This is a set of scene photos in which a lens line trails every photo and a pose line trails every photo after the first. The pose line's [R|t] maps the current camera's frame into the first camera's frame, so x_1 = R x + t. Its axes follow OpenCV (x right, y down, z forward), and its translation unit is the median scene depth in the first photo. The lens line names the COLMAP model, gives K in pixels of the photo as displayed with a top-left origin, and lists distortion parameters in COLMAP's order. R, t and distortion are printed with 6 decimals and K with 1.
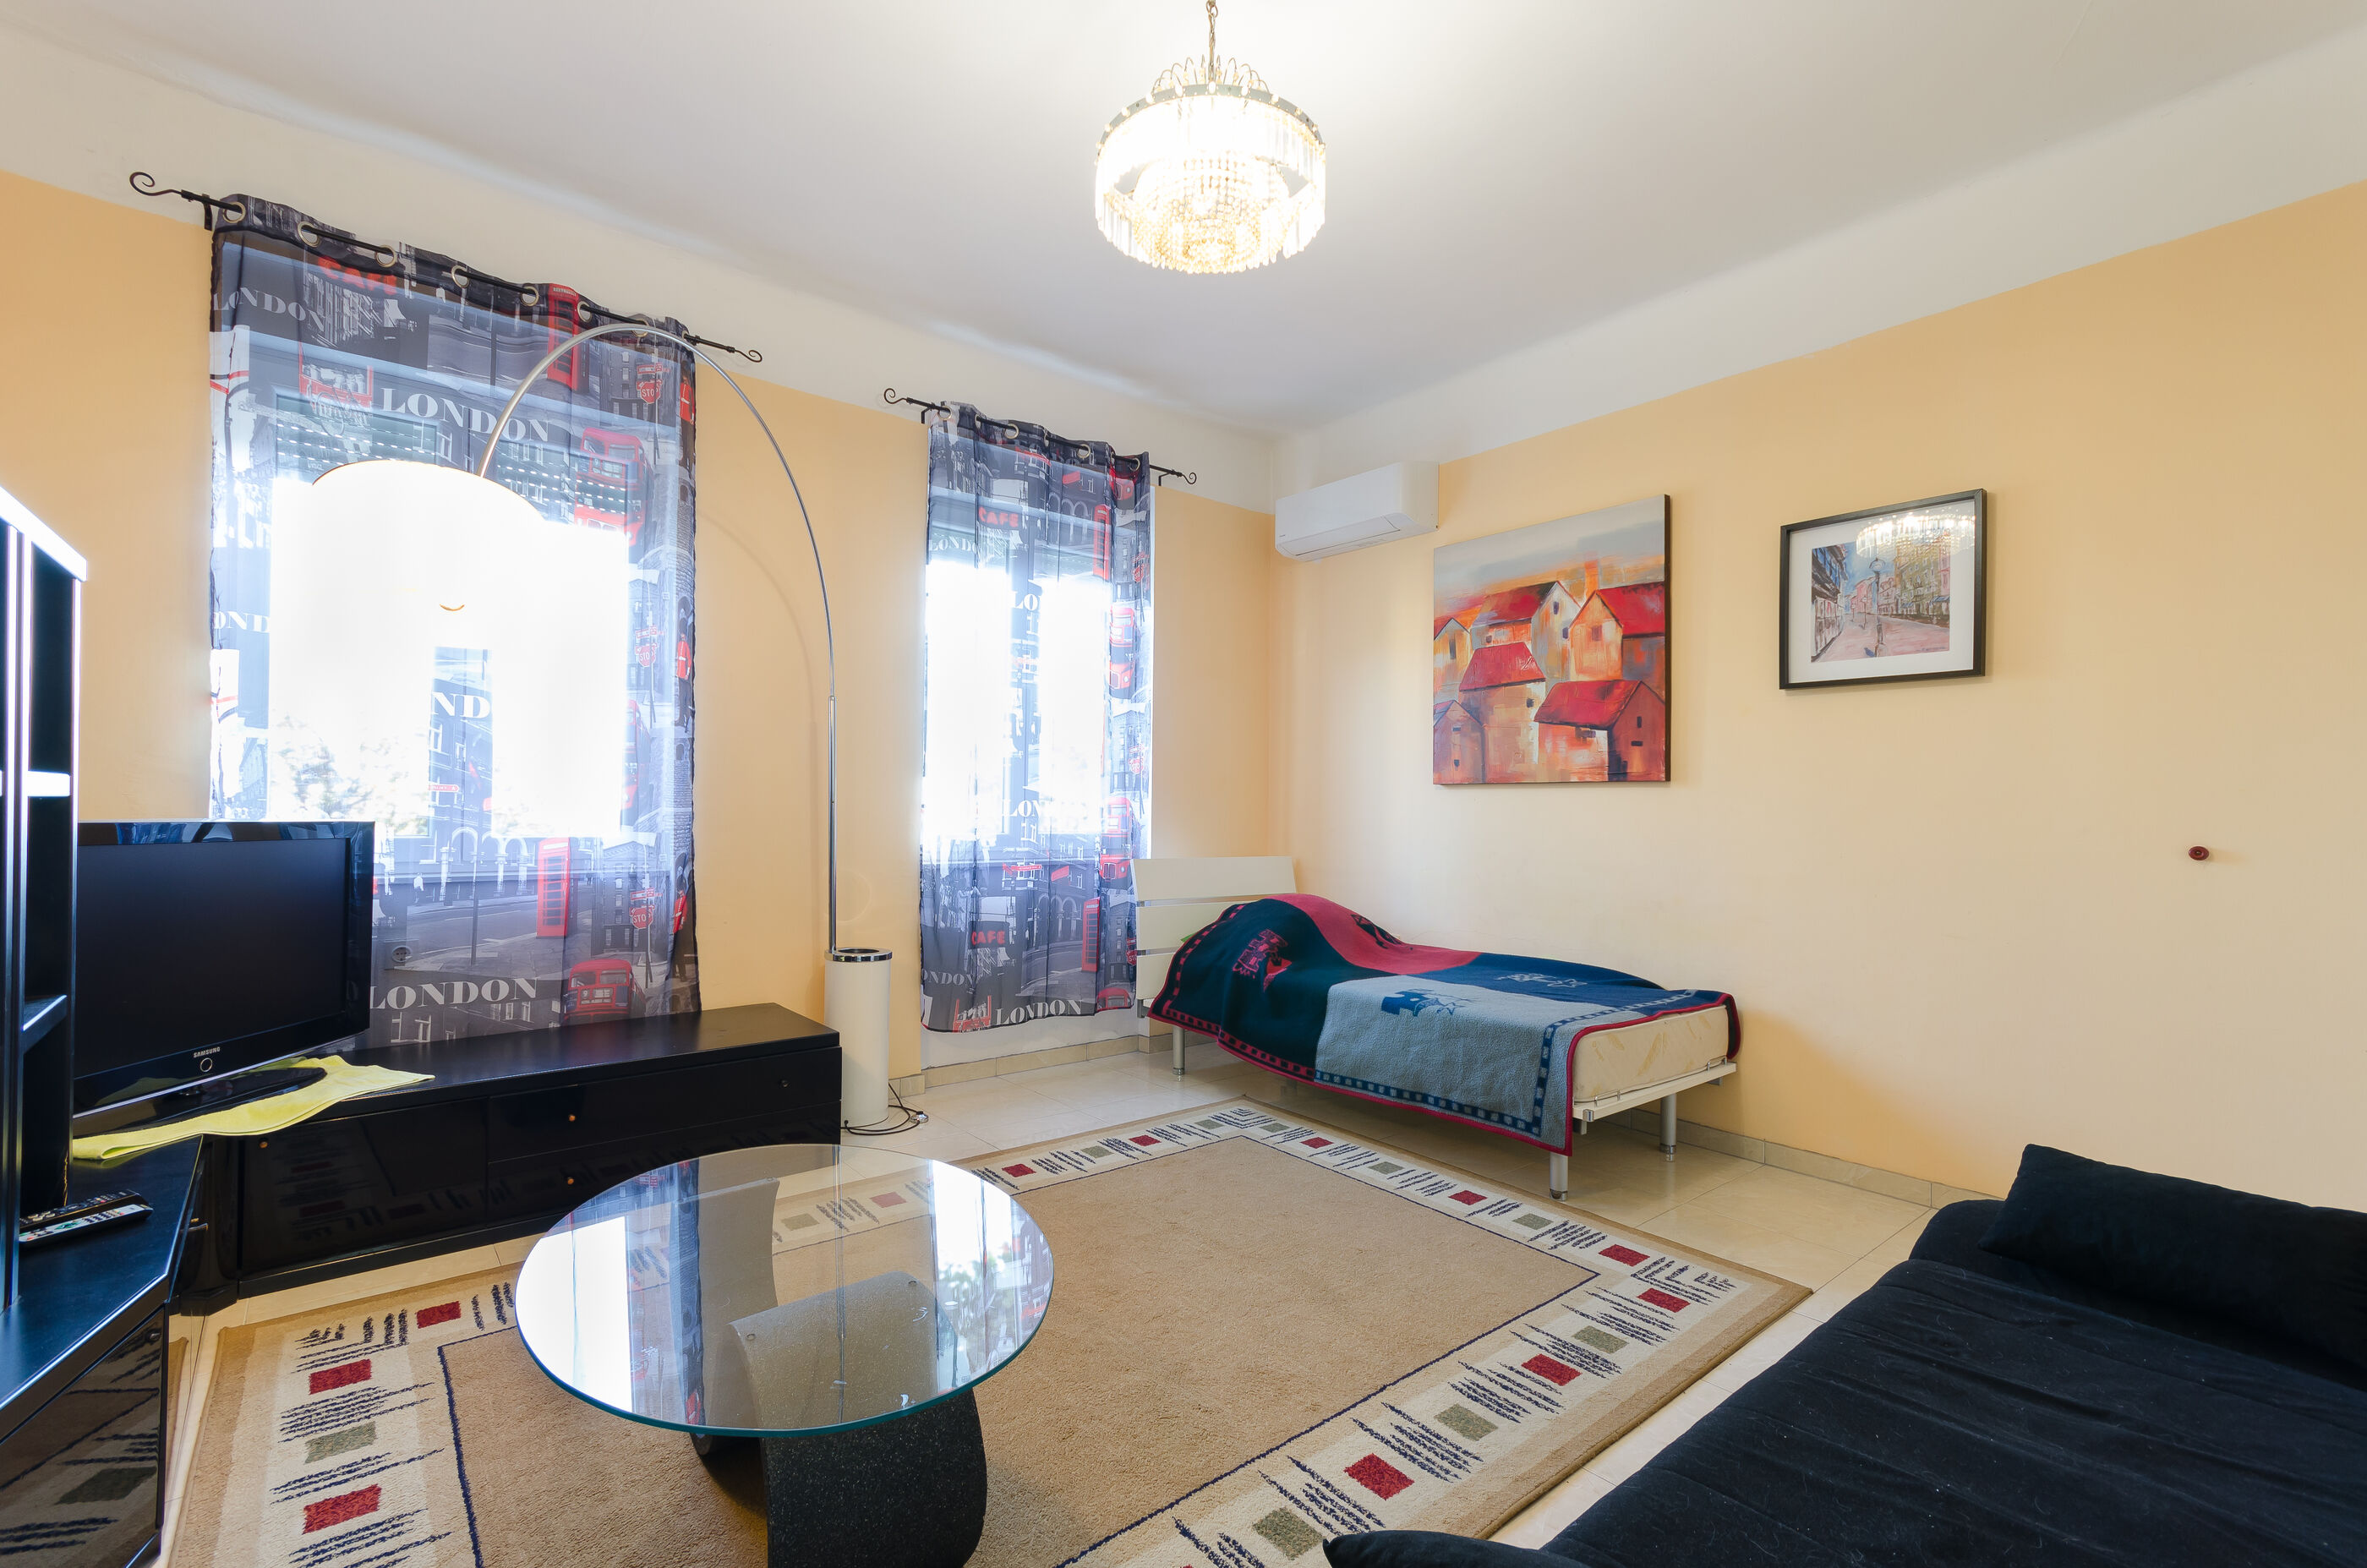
lens RADIAL K [[1032.9, 0, 1185.9], [0, 1032.9, 803.1], [0, 0, 1]] dist [-0.000281, 0.000126]
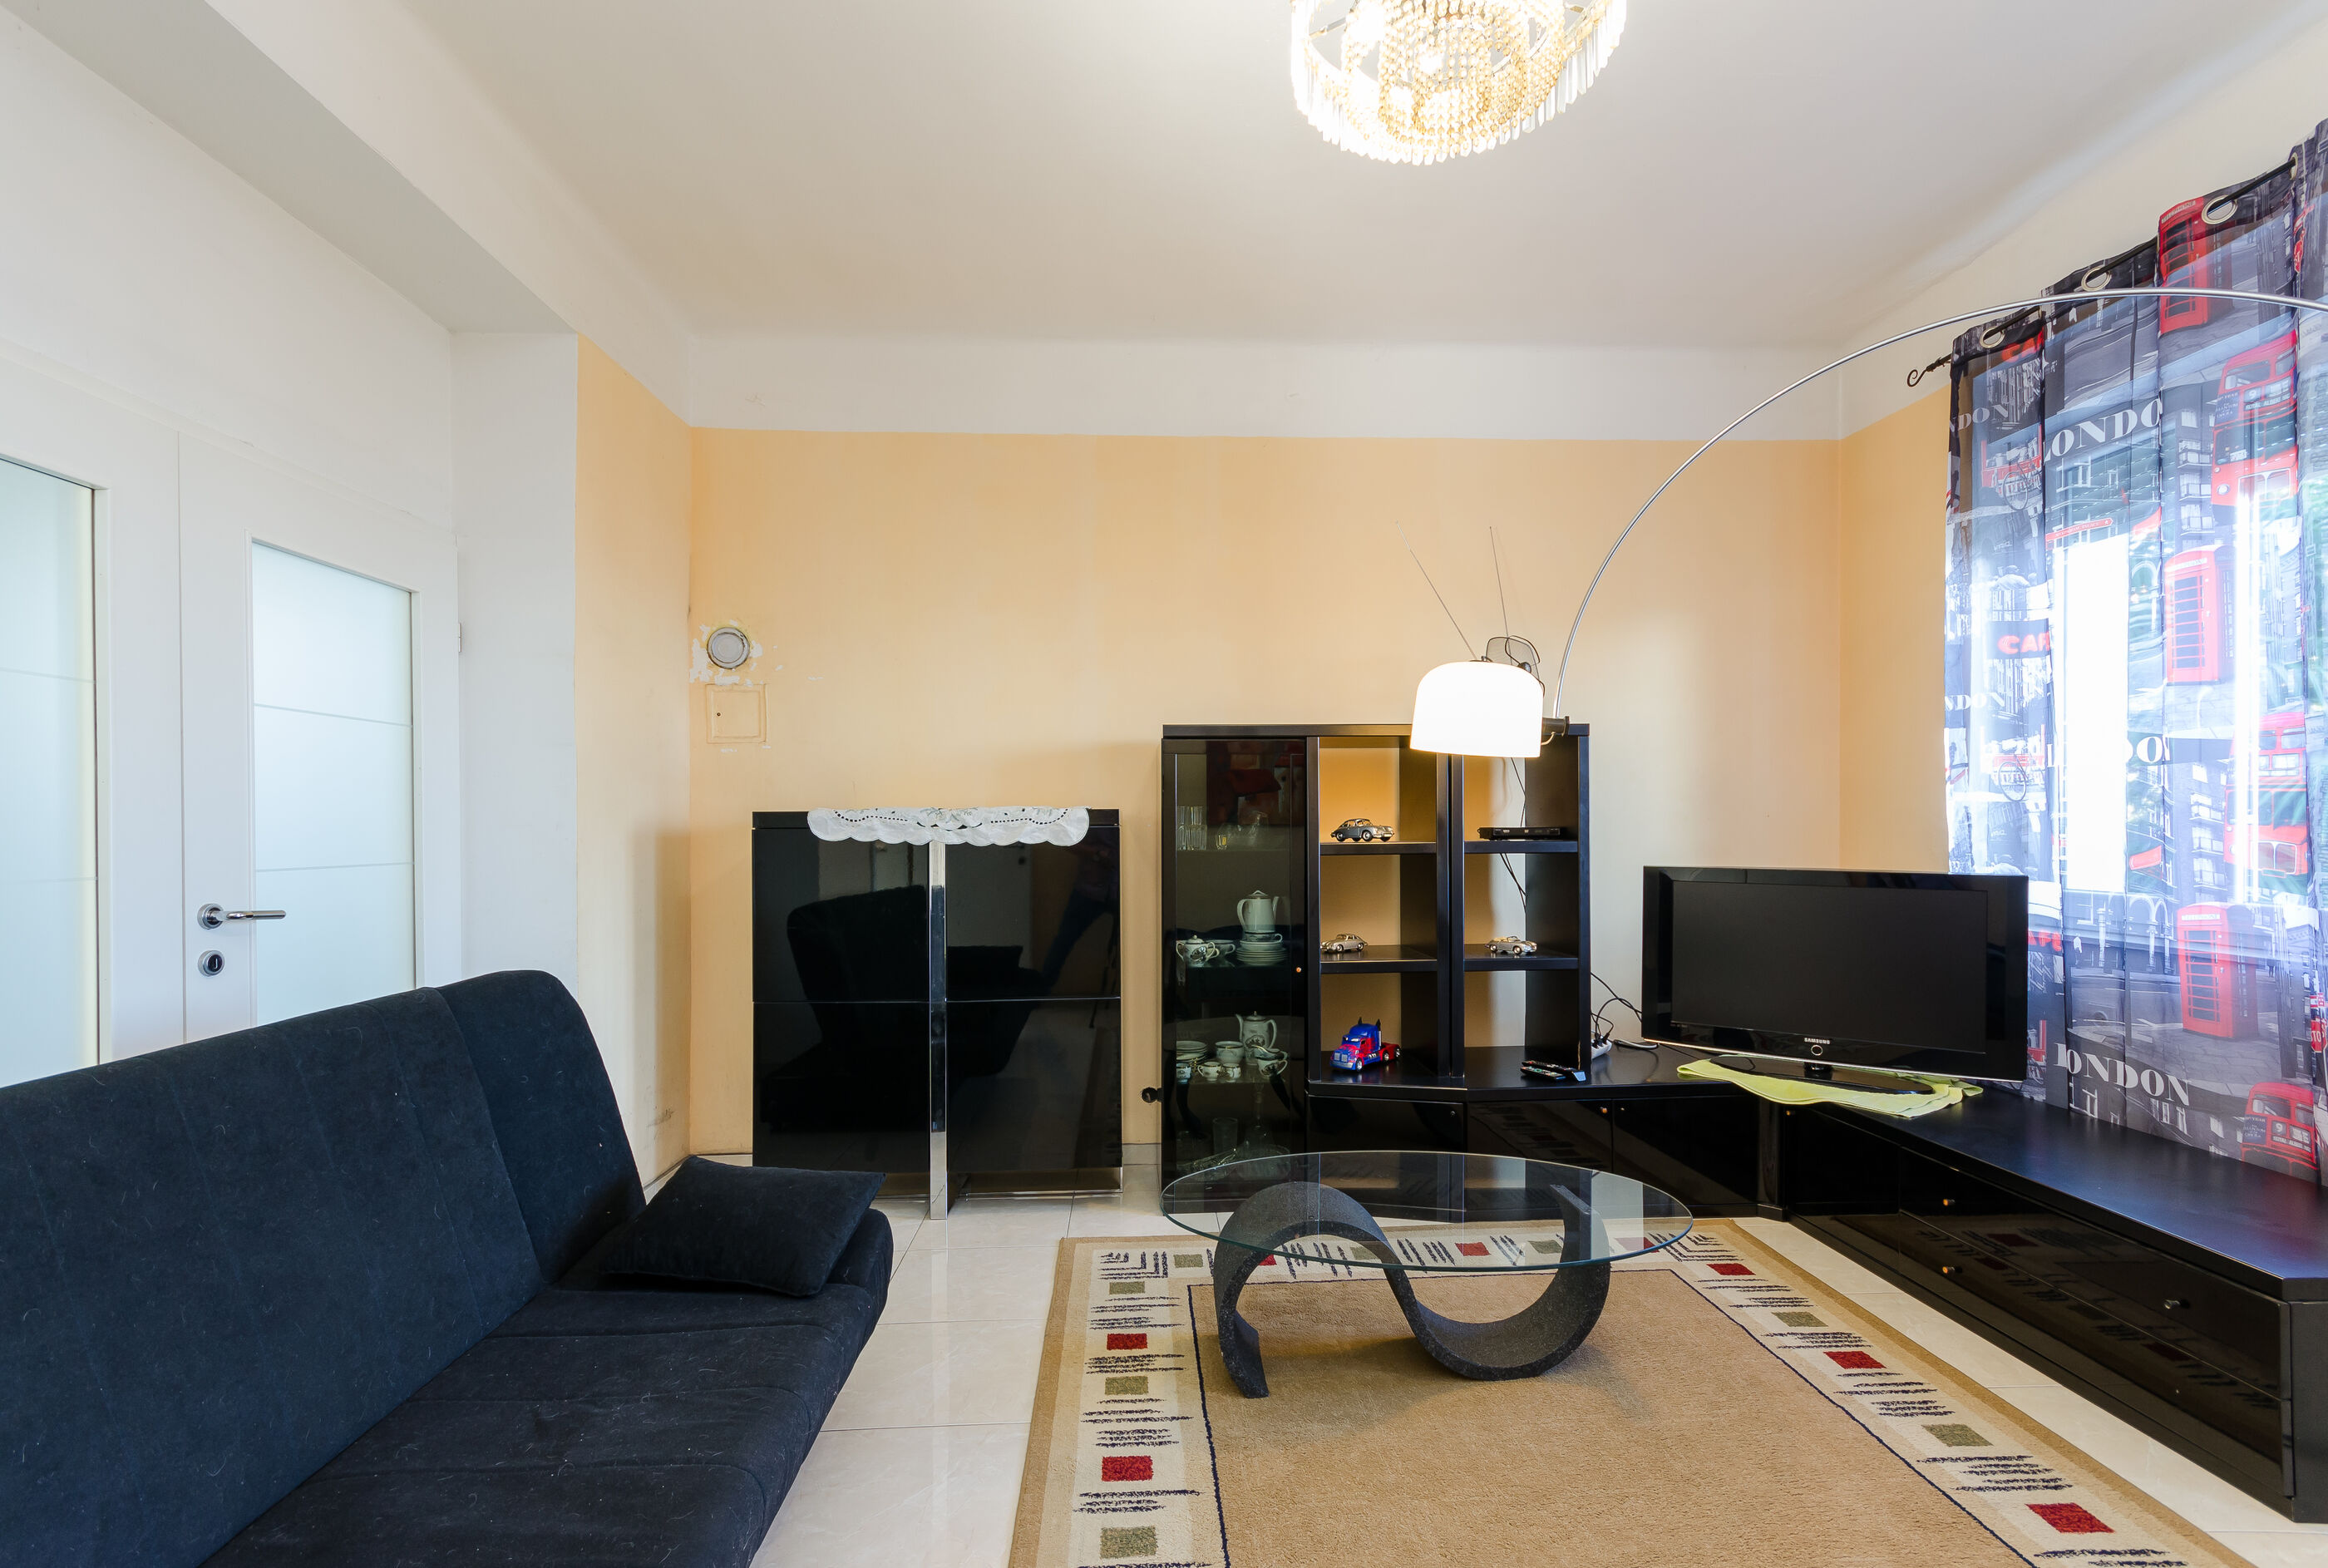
lens RADIAL K [[1042.4, 0, 1187.7], [0, 1042.4, 834.9], [0, 0, 1]] dist [-0.002874, -0.000300]
pose [[-0.593267, -0.006850, -0.804976, 0.425151], [-0.003603, 0.999976, -0.005854, -0.011750], [0.804997, -0.000573, -0.593278, 0.765555]]
